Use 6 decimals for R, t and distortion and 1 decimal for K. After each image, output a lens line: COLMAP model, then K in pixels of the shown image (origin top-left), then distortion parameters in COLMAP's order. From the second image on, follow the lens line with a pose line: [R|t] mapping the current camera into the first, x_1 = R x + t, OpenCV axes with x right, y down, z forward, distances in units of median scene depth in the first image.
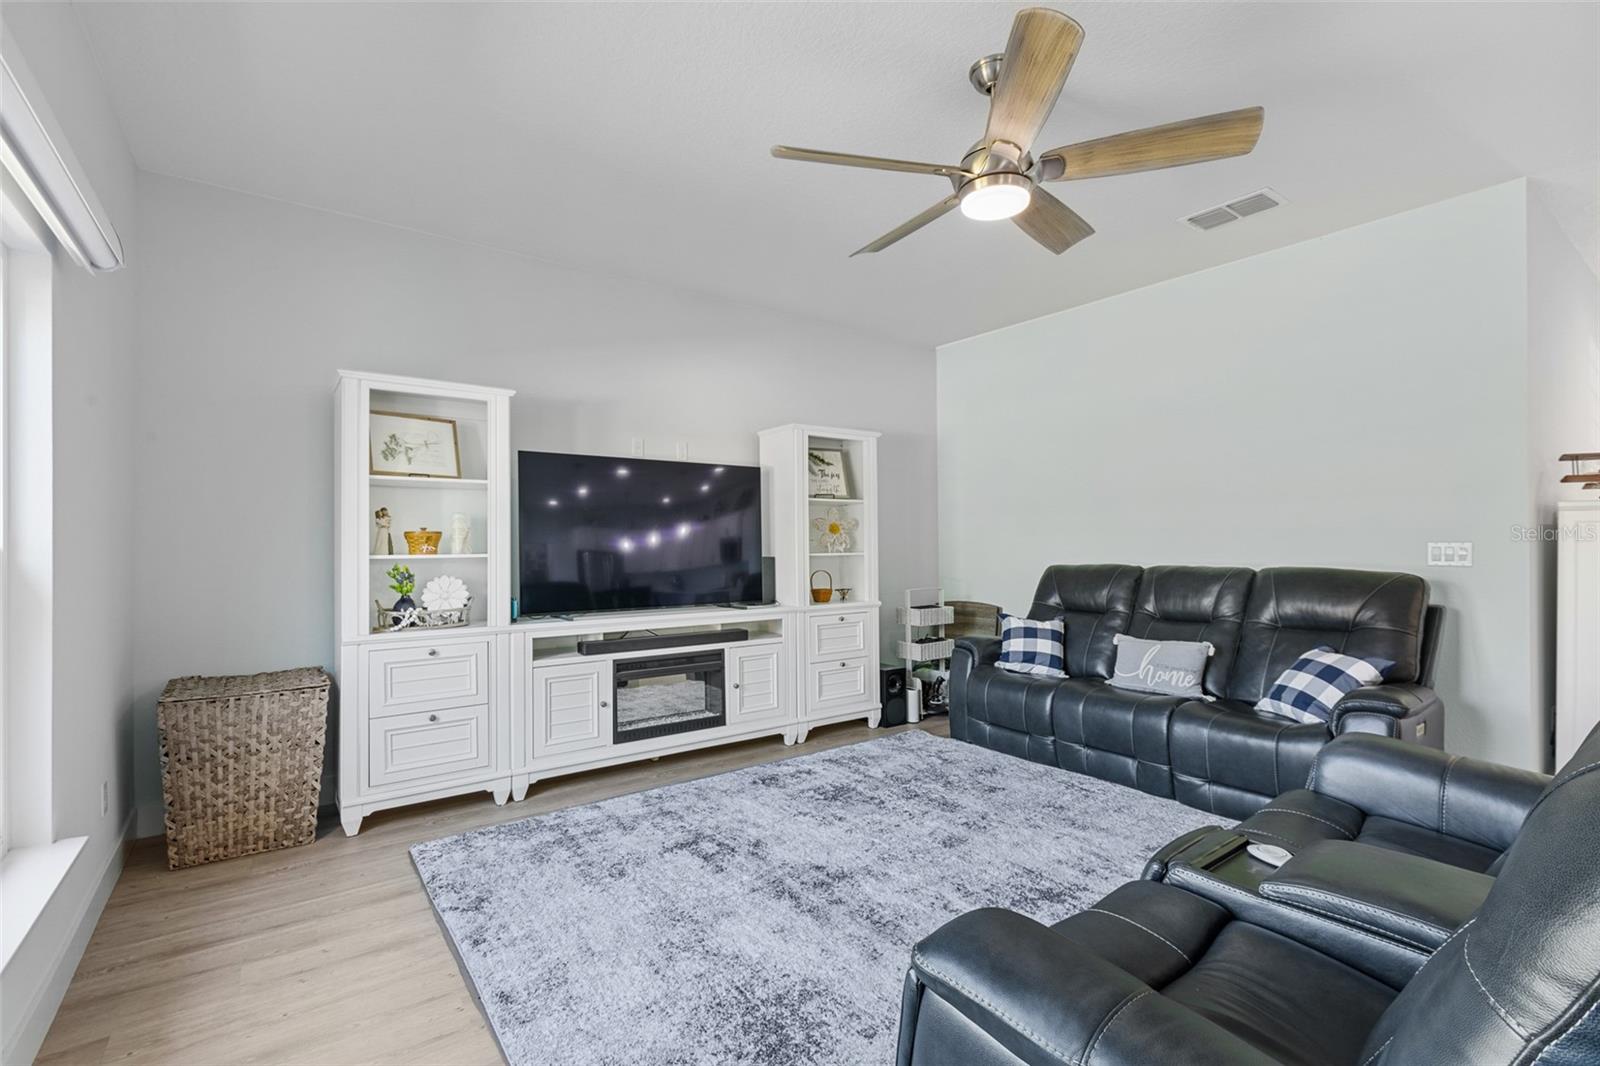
lens RADIAL K [[725.3, 0, 789.5], [0, 725.3, 538.2], [0, 0, 1]] dist [-0.000531, 0.000015]
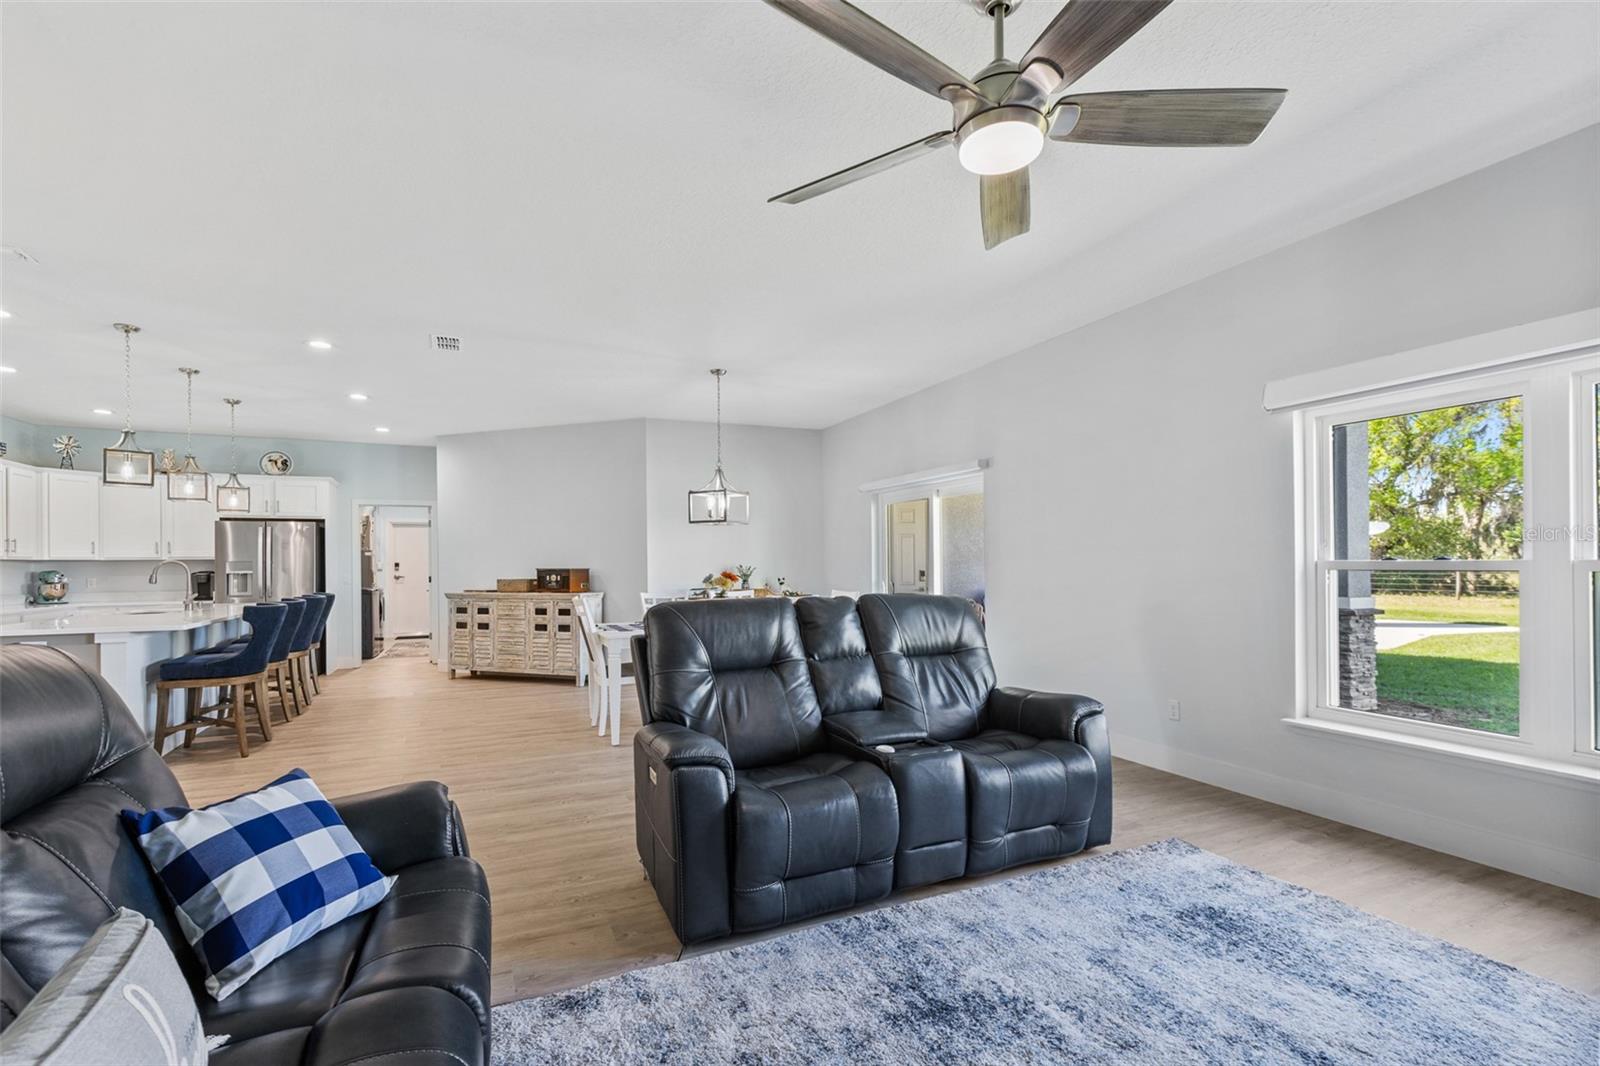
lens RADIAL K [[725.3, 0, 806.5], [0, 725.3, 558.1], [0, 0, 1]] dist [-0.000531, 0.000015]
pose [[-0.982740, 0.008275, 0.184808, 0.258320], [0.006343, 0.999919, -0.011041, 0.003984], [-0.184885, -0.009678, -0.982713, 1.323266]]
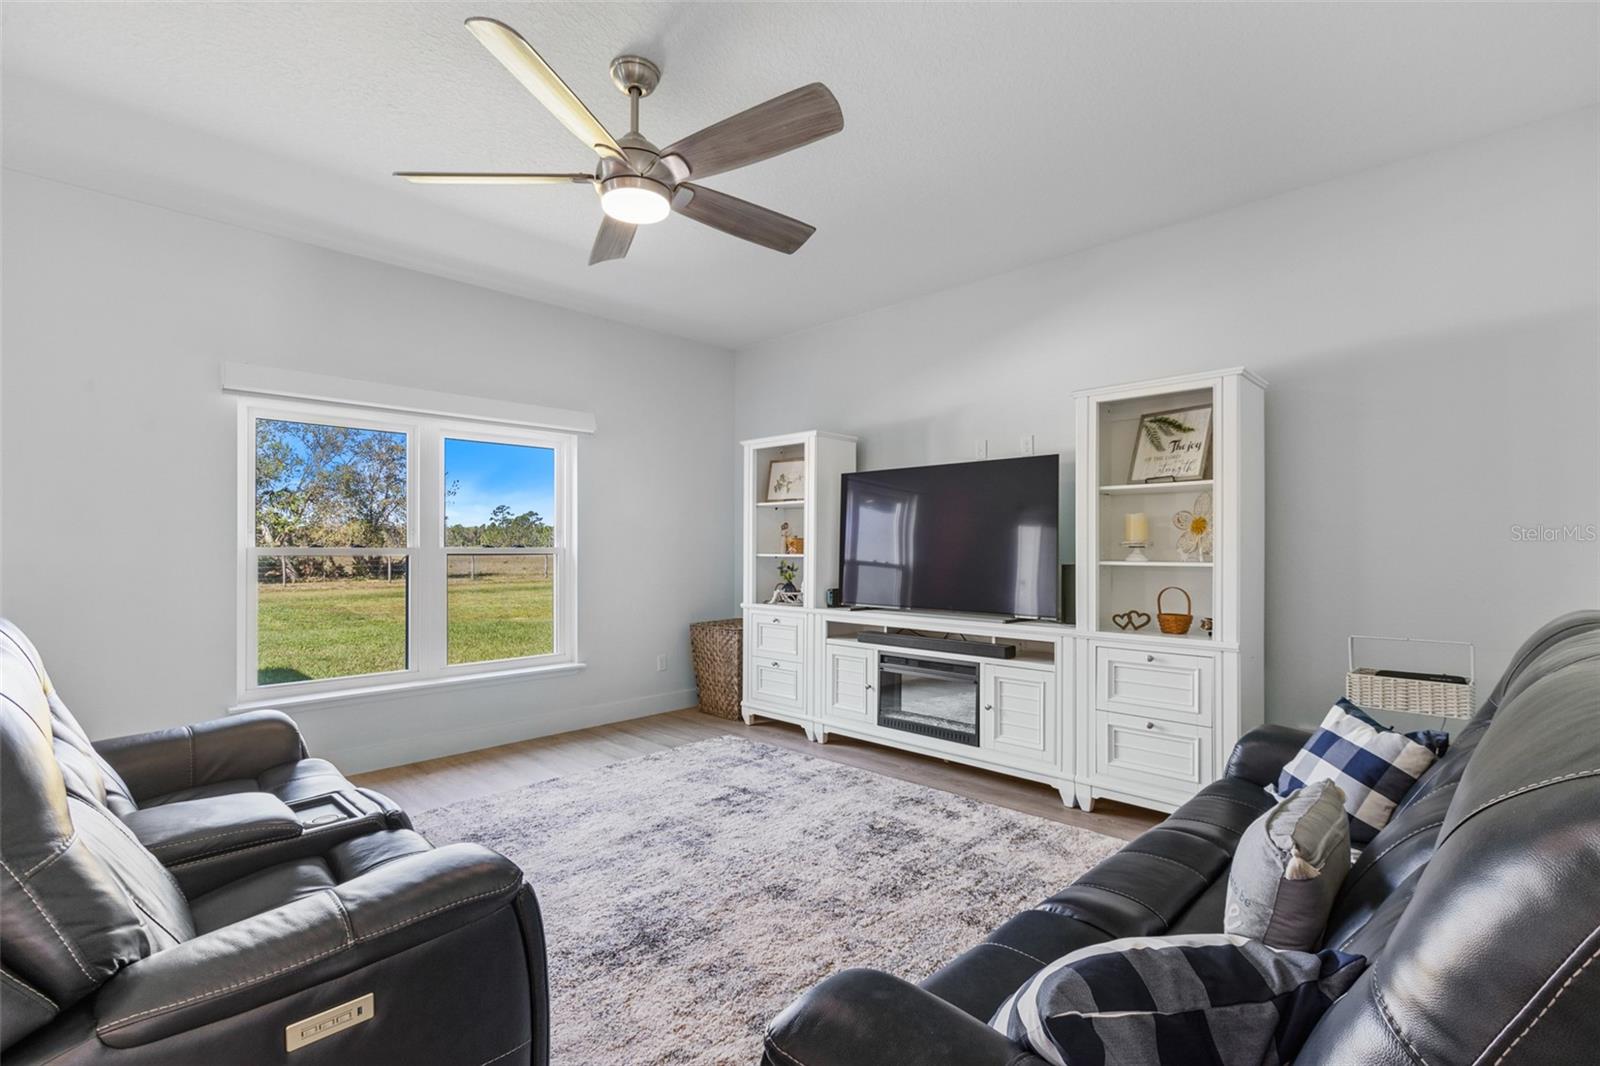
lens RADIAL K [[725.3, 0, 793.2], [0, 725.3, 545.2], [0, 0, 1]] dist [-0.000531, 0.000015]
pose [[0.167540, 0.000447, -0.985865, 0.934999], [0.005017, 0.999987, 0.001306, 0.002371], [0.985853, -0.005164, 0.167535, 0.752390]]
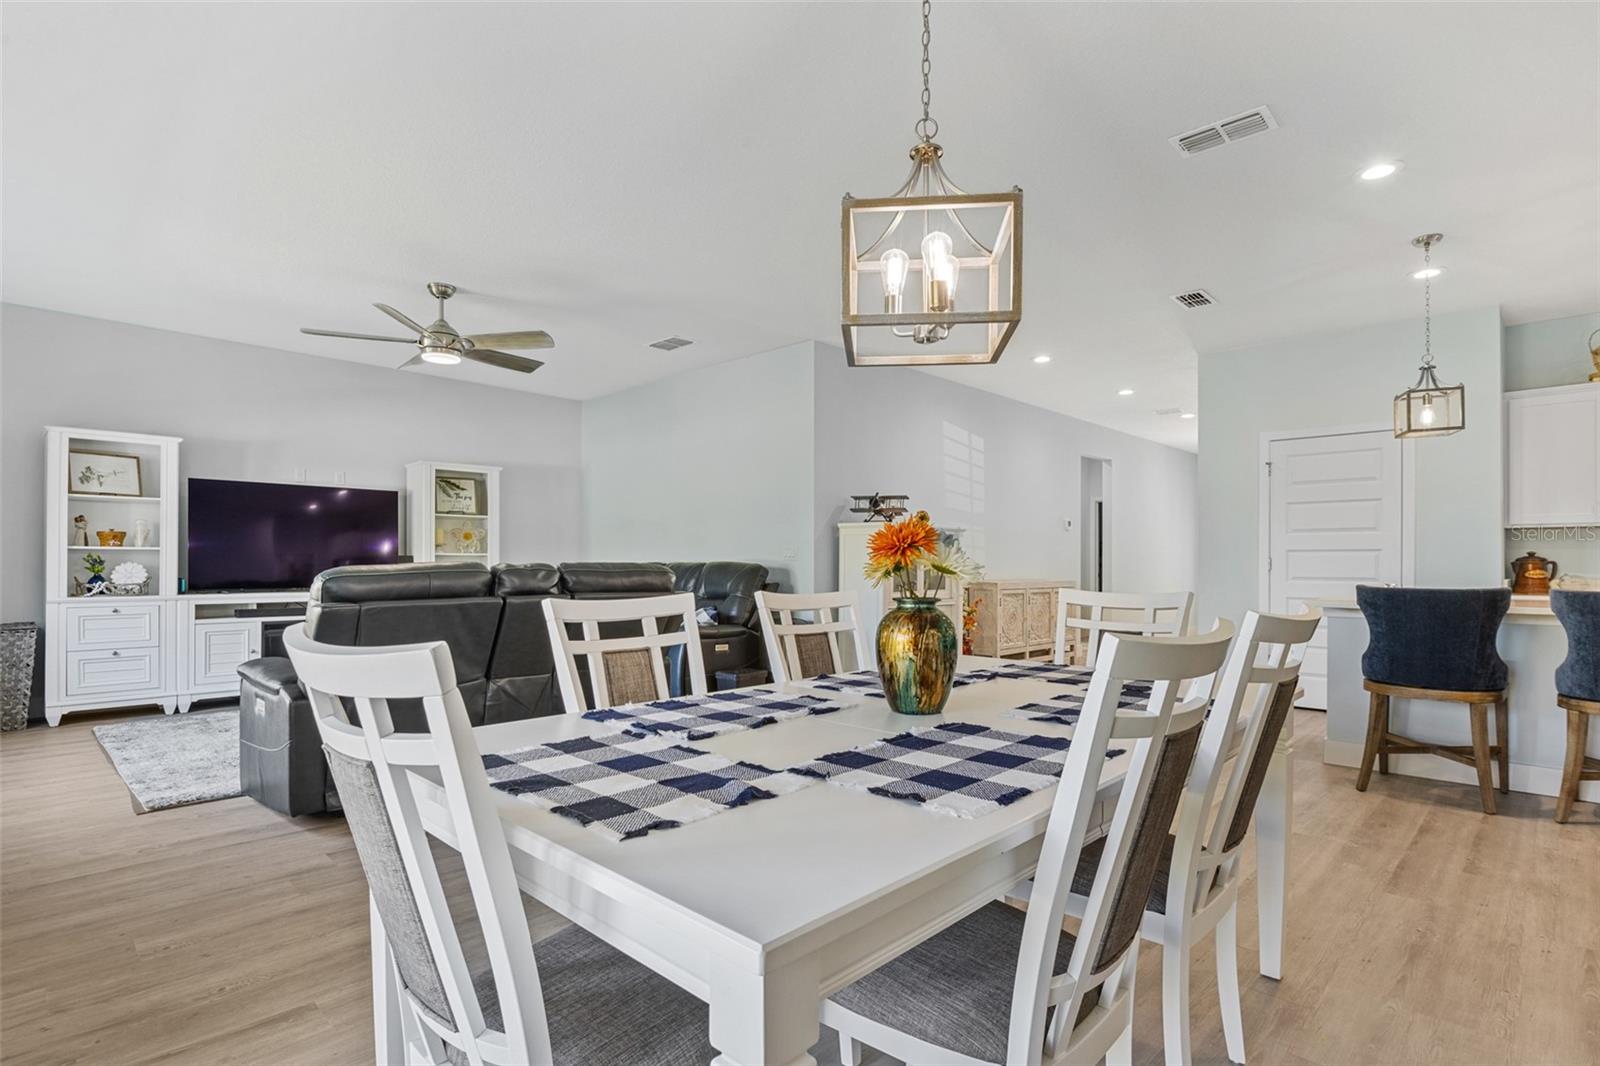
lens RADIAL K [[791.8, 0, 785.6], [0, 791.8, 560.6], [0, 0, 1]] dist [0.004814, -0.005523]
pose [[0.987849, 0.004982, 0.155337, 0.606944], [-0.004709, 0.999987, -0.002120, 0.046915], [-0.155345, 0.001362, 0.987859, -0.819611]]
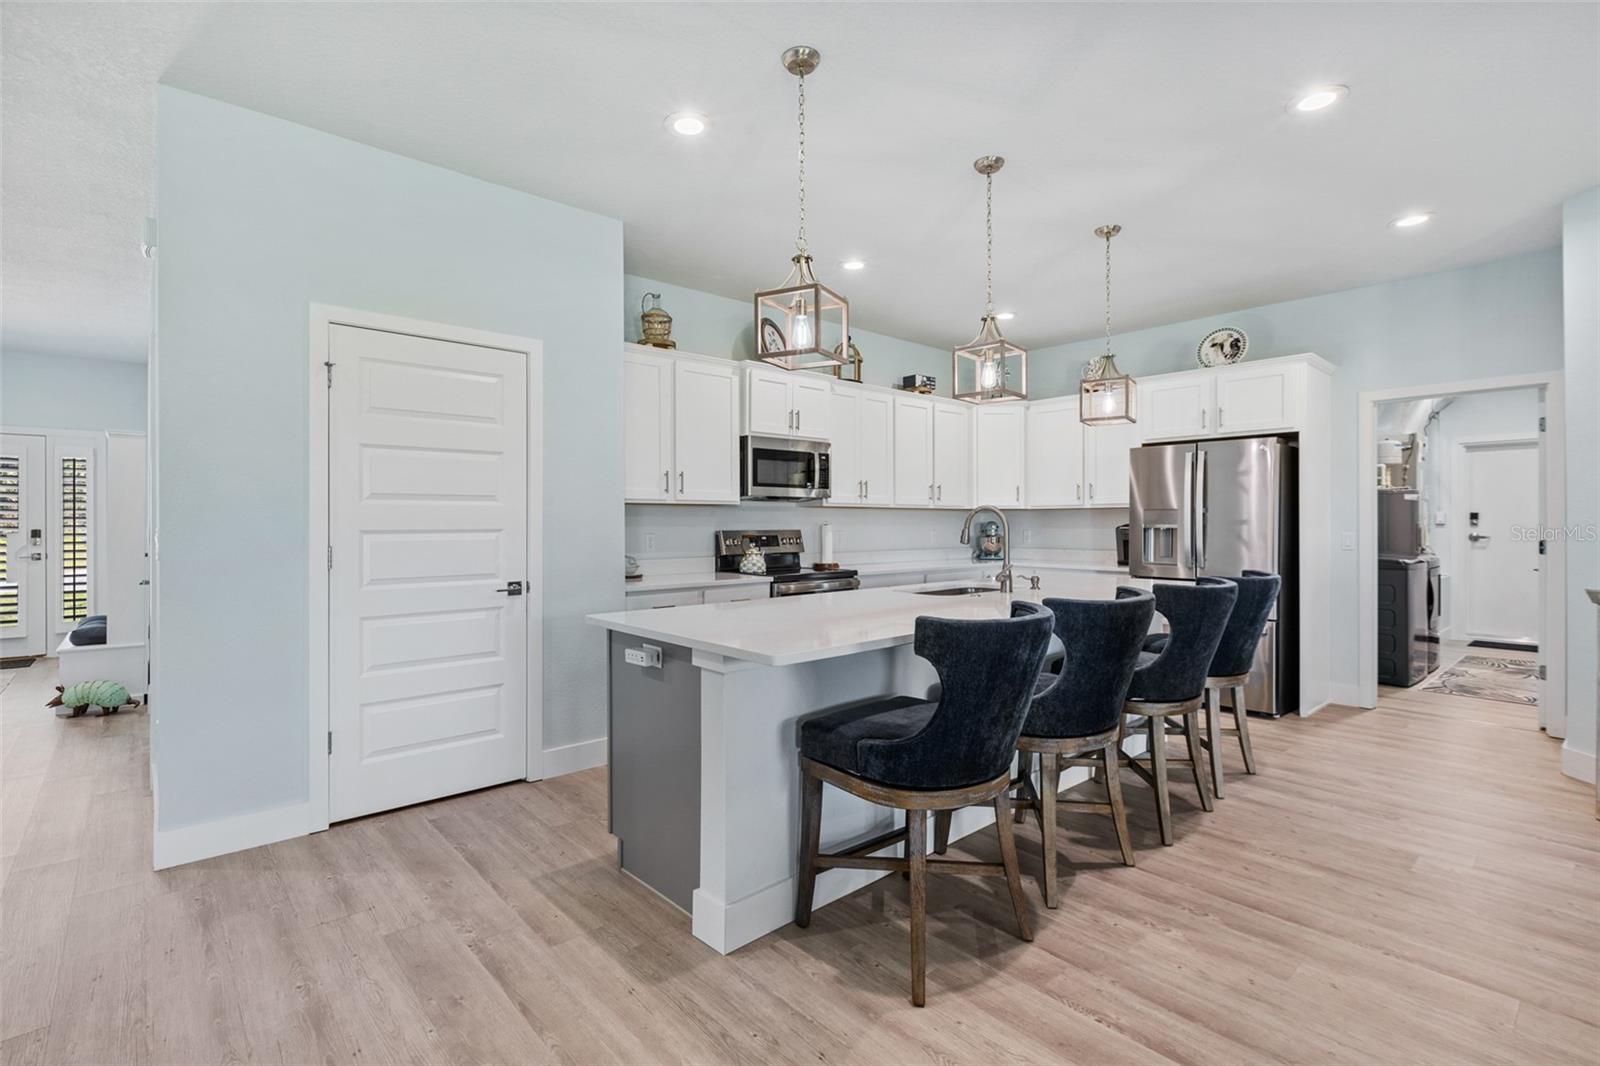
lens RADIAL K [[725.3, 0, 793.7], [0, 725.3, 529.9], [0, 0, 1]] dist [-0.000531, 0.000015]
pose [[-0.099226, -0.012669, 0.994984, 1.051850], [-0.002130, 0.999919, 0.012519, 0.002409], [-0.995063, -0.000878, -0.099245, 0.298858]]
